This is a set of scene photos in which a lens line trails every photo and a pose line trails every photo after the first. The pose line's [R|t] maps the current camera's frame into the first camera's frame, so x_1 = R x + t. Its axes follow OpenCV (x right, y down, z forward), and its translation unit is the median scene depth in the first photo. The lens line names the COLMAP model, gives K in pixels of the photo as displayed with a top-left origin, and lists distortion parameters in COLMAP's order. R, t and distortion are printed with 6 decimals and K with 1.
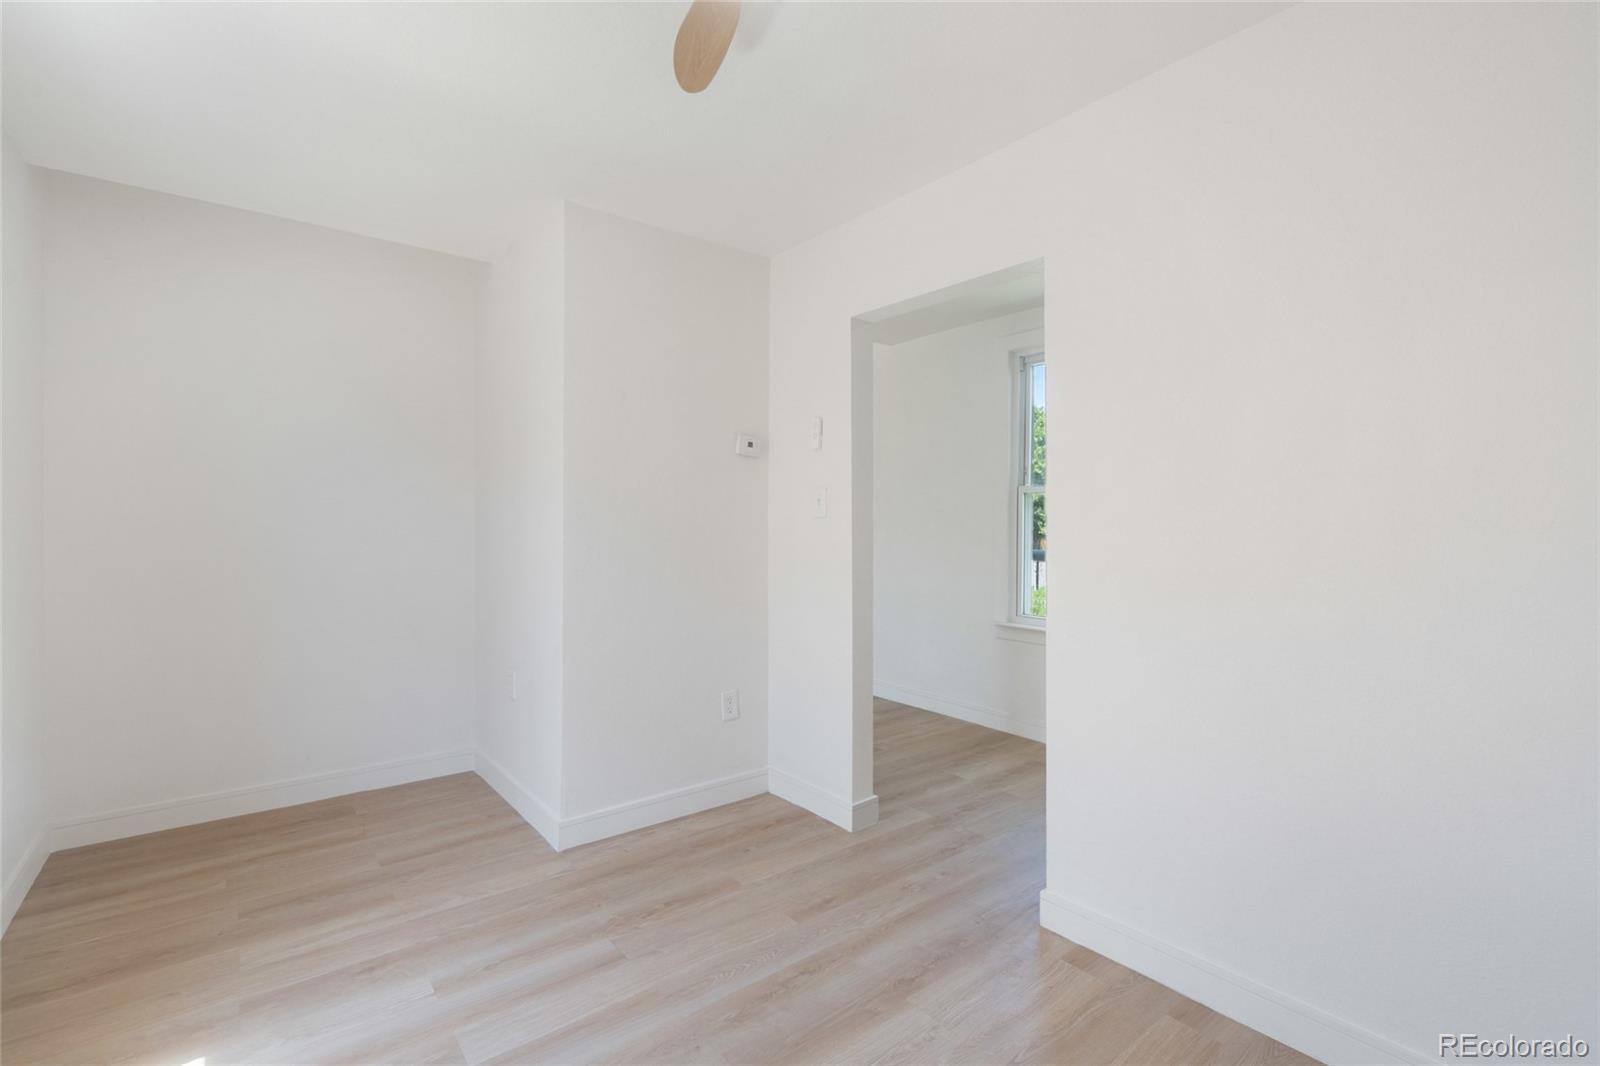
lens RADIAL K [[727.1, 0, 799.8], [0, 727.1, 540.5], [0, 0, 1]] dist [-0.006846, 0.001925]
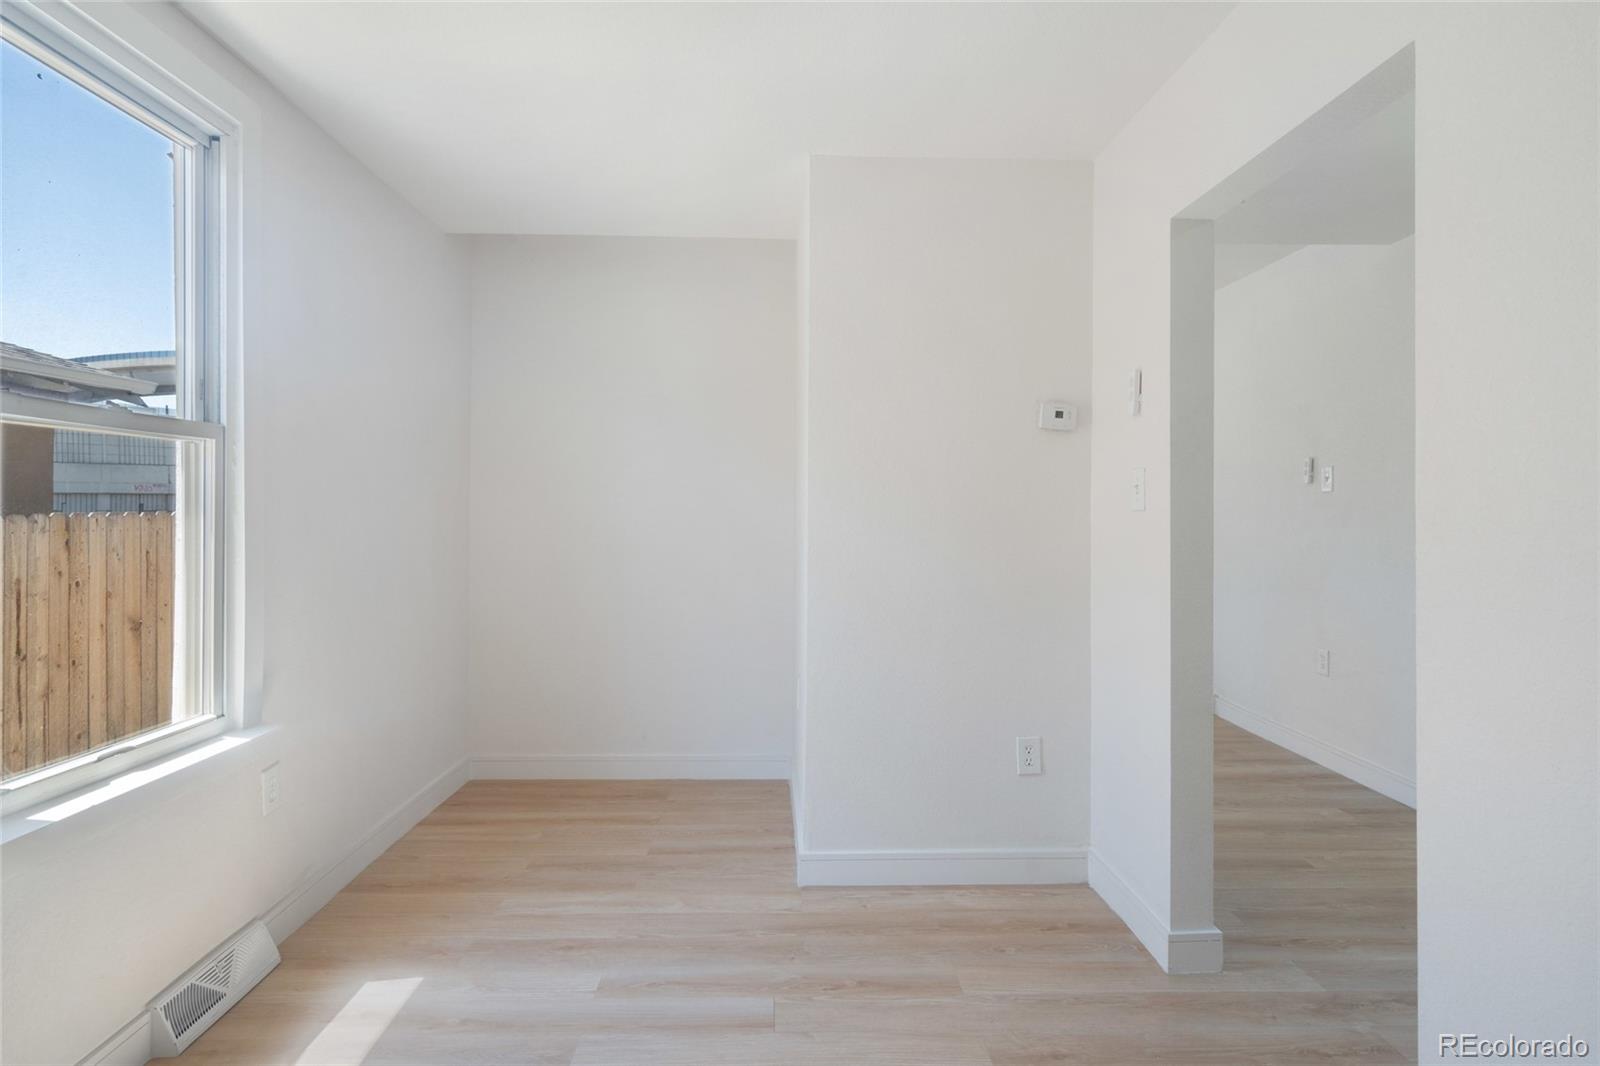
lens RADIAL K [[842.7, 0, 798.2], [0, 842.7, 530.6], [0, 0, 1]] dist [0.001854, 0.001744]
pose [[0.800105, 0.012772, -0.599724, 0.276146], [-0.018135, 0.999831, -0.002902, -0.004983], [0.599586, 0.013198, 0.800202, 0.161227]]
